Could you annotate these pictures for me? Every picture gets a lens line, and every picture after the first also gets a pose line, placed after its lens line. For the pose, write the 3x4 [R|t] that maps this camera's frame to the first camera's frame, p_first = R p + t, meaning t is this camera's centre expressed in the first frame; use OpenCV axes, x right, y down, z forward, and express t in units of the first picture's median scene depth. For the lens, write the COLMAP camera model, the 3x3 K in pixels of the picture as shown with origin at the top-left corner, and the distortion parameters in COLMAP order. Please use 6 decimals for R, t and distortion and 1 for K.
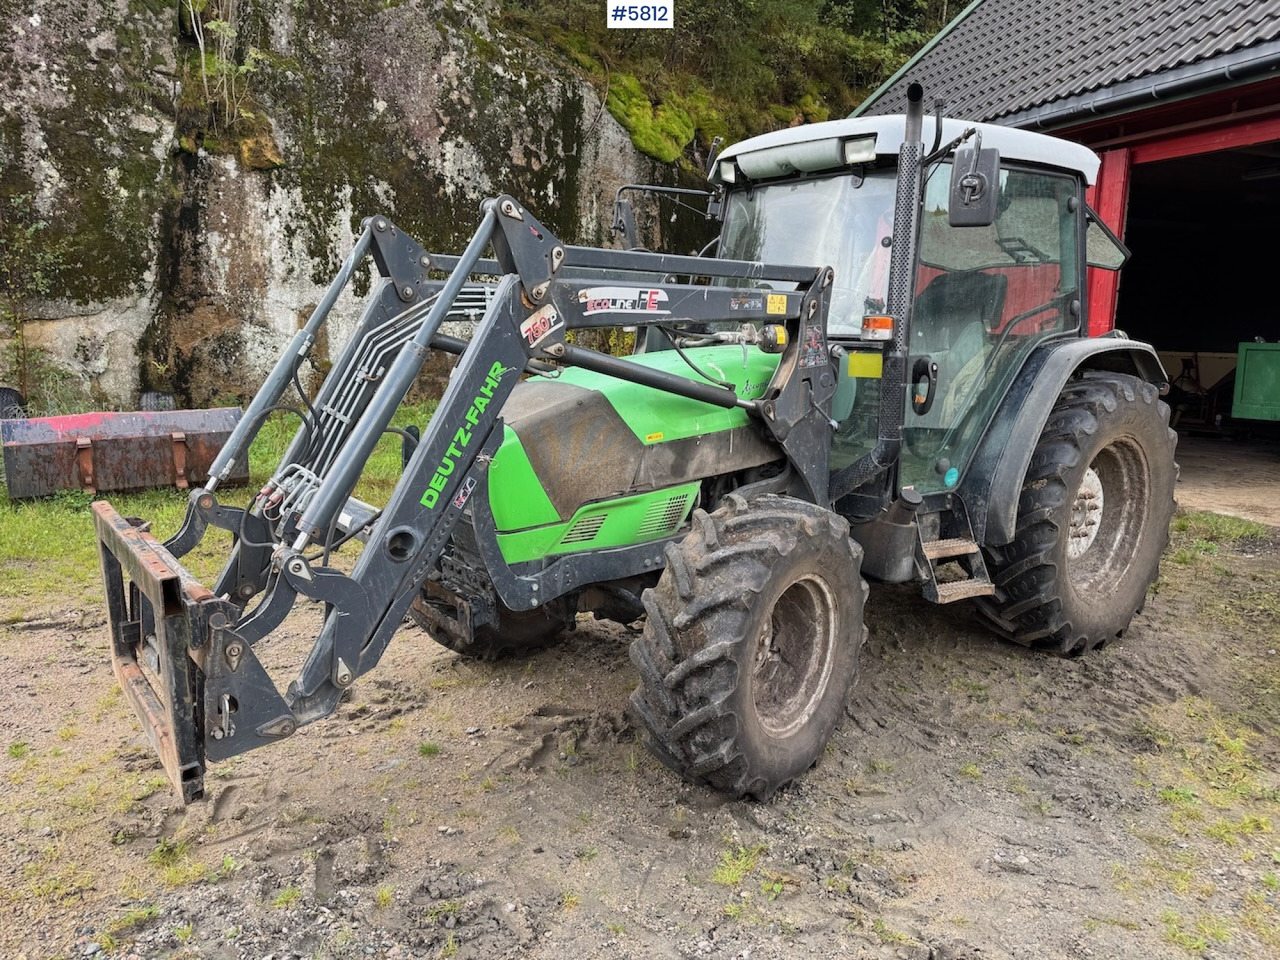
lens RADIAL K [[880.8, 0, 639.6], [0, 880.8, 487.8], [0, 0, 1]] dist [0.021554, -0.013817]
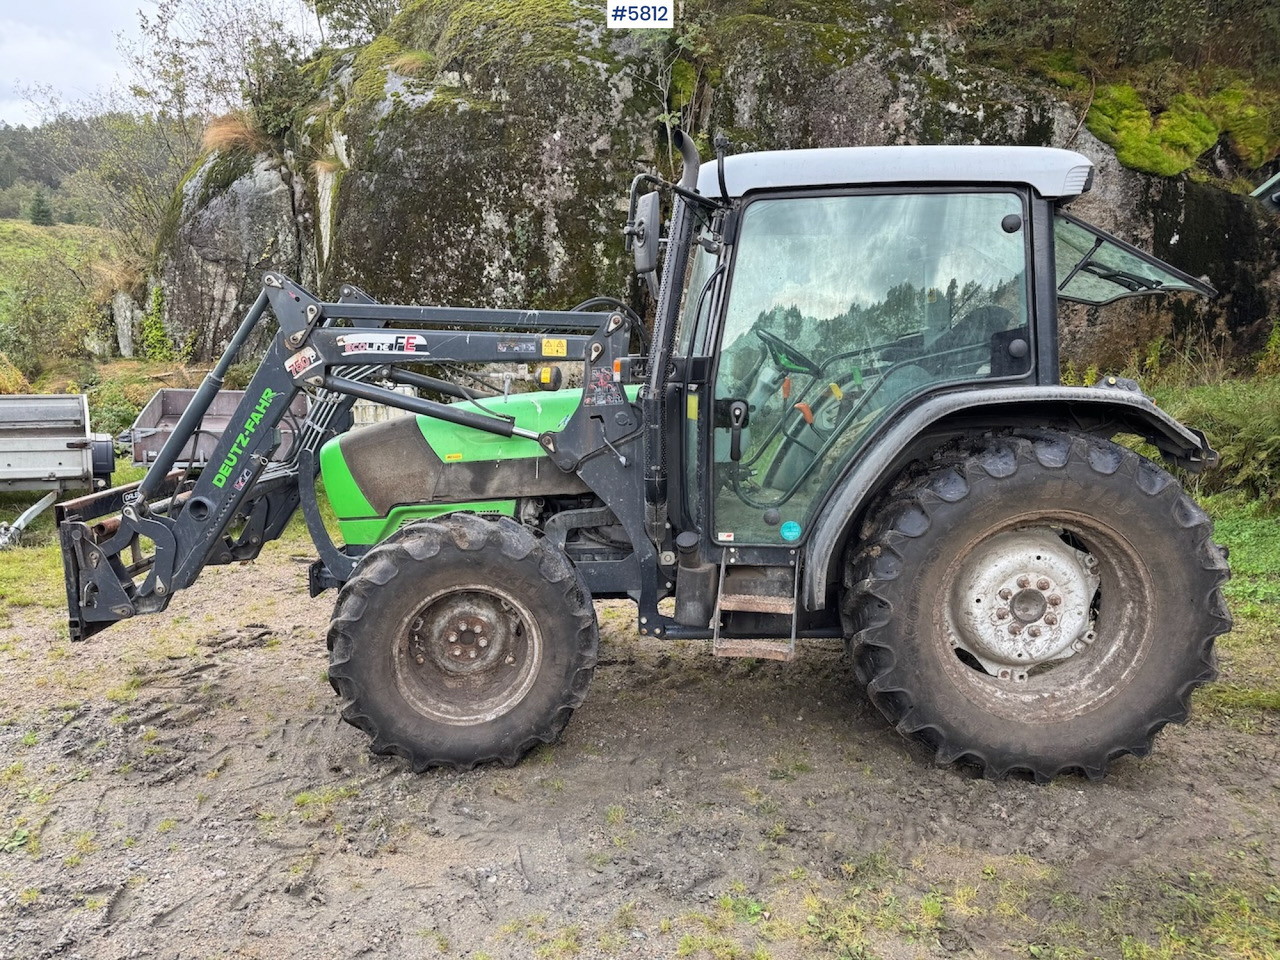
lens RADIAL K [[895.5, 0, 640.0], [0, 895.5, 480.0], [0, 0, 1]] dist [0.071184, -0.069739]
pose [[0.793512, 0.083953, -0.602736, 0.250229], [-0.119643, 0.992630, -0.019251, -0.008910], [0.596678, 0.087389, 0.797708, 0.048066]]
